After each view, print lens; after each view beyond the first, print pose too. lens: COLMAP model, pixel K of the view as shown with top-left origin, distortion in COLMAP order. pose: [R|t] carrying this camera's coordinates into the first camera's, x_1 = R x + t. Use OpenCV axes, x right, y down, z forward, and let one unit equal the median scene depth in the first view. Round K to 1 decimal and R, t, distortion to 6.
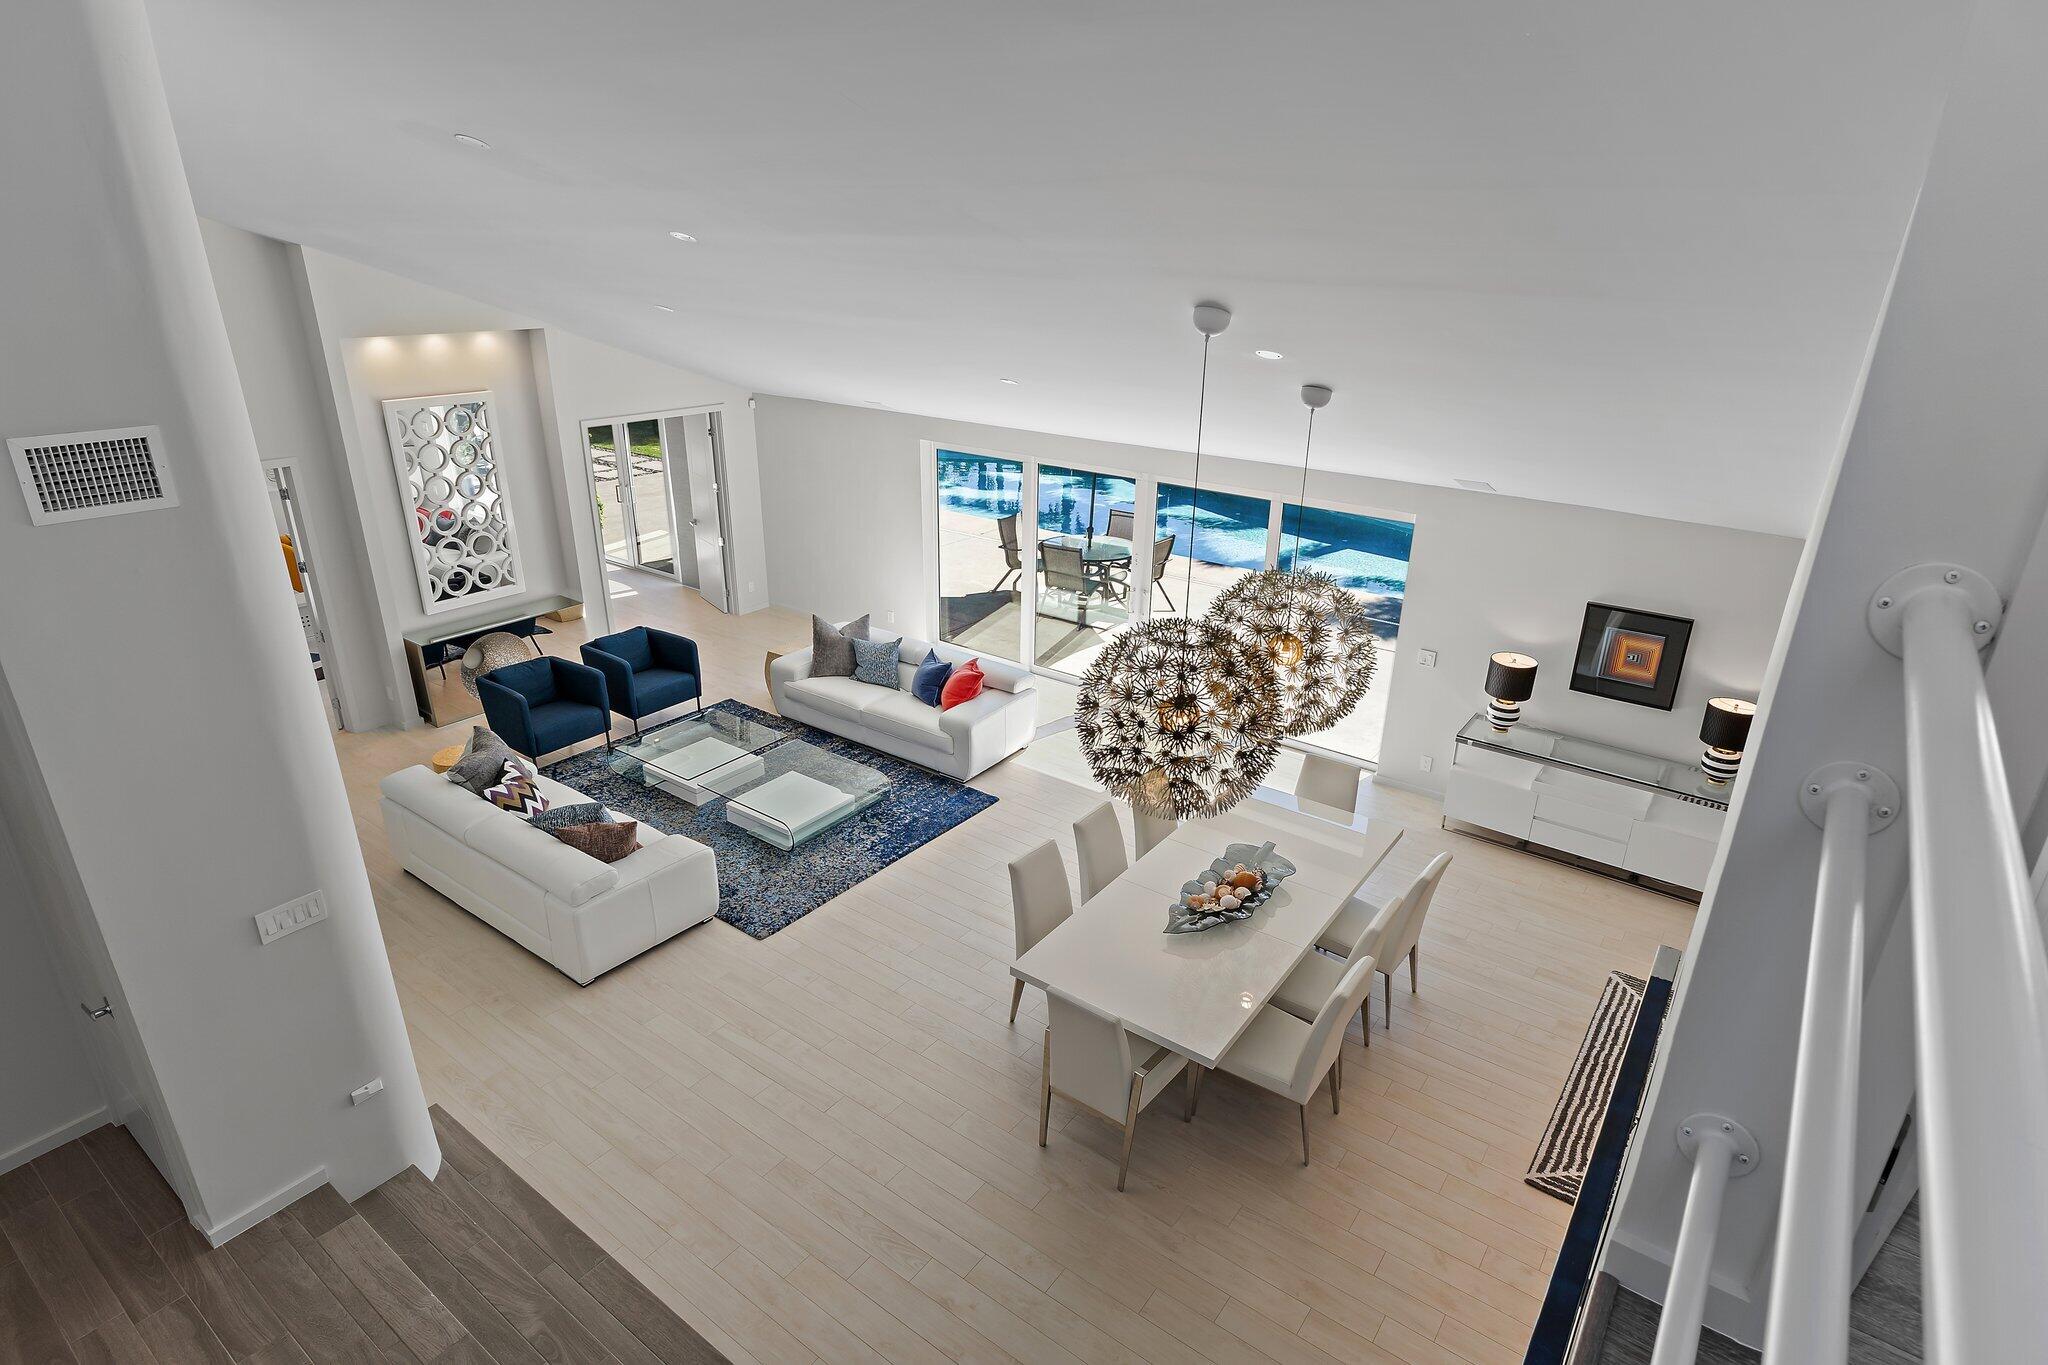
lens RADIAL K [[1089.5, 0, 1020.3], [0, 1089.5, 684.2], [0, 0, 1]] dist [-0.024074, -0.001280]
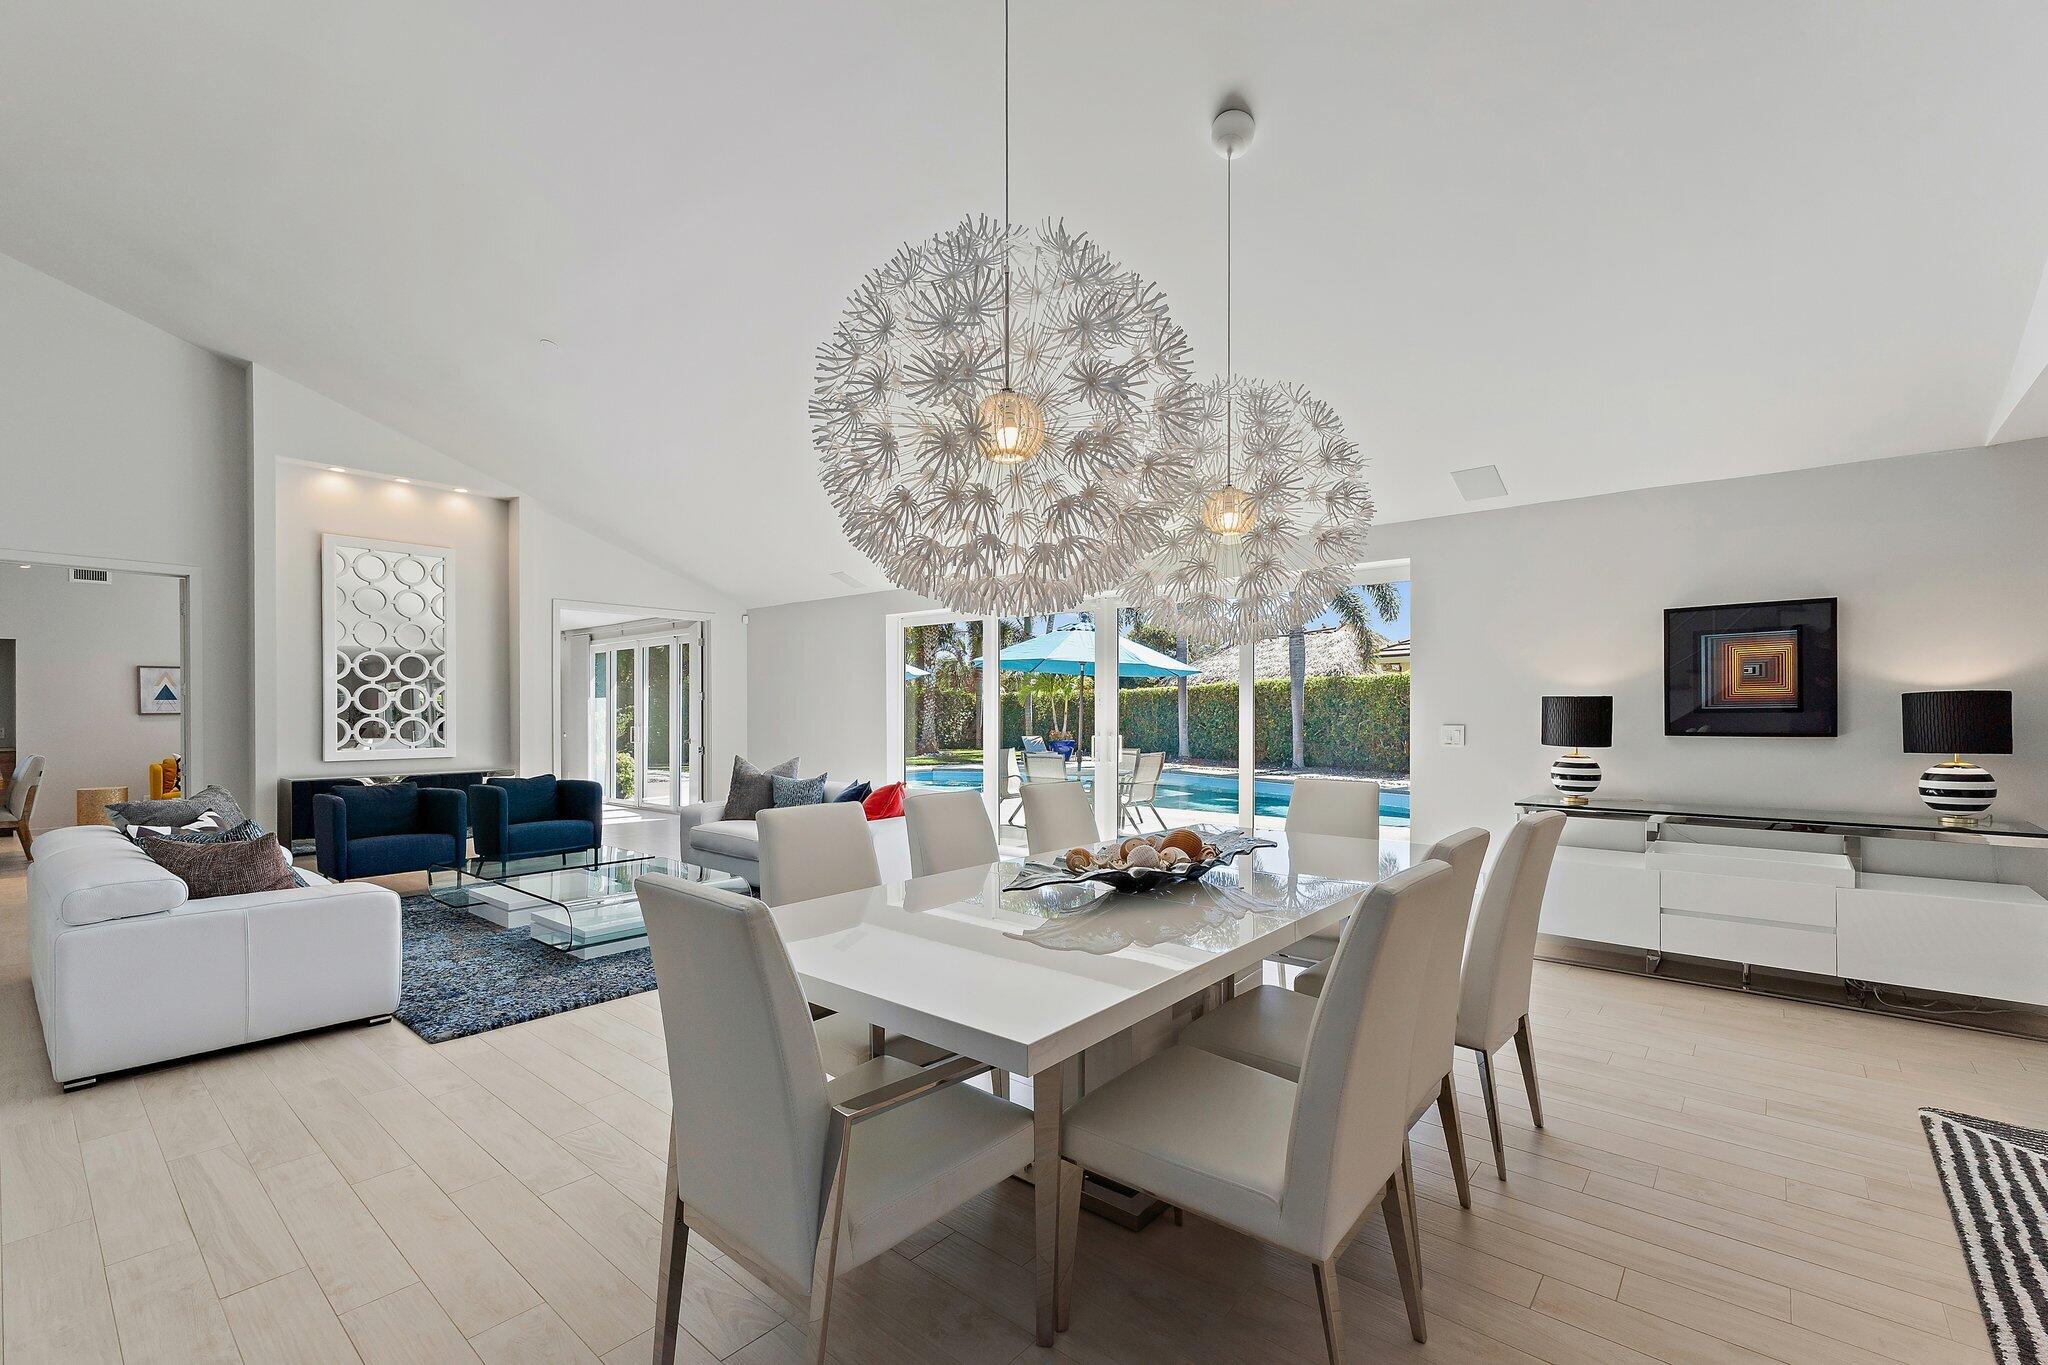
lens RADIAL K [[890.4, 0, 1024.2], [0, 890.4, 695.5], [0, 0, 1]] dist [0.002785, -0.000017]
pose [[0.998222, -0.008290, -0.059022, 0.118950], [-0.014329, 0.927861, -0.372651, 0.212640], [0.057854, 0.372834, 0.926093, 0.424186]]
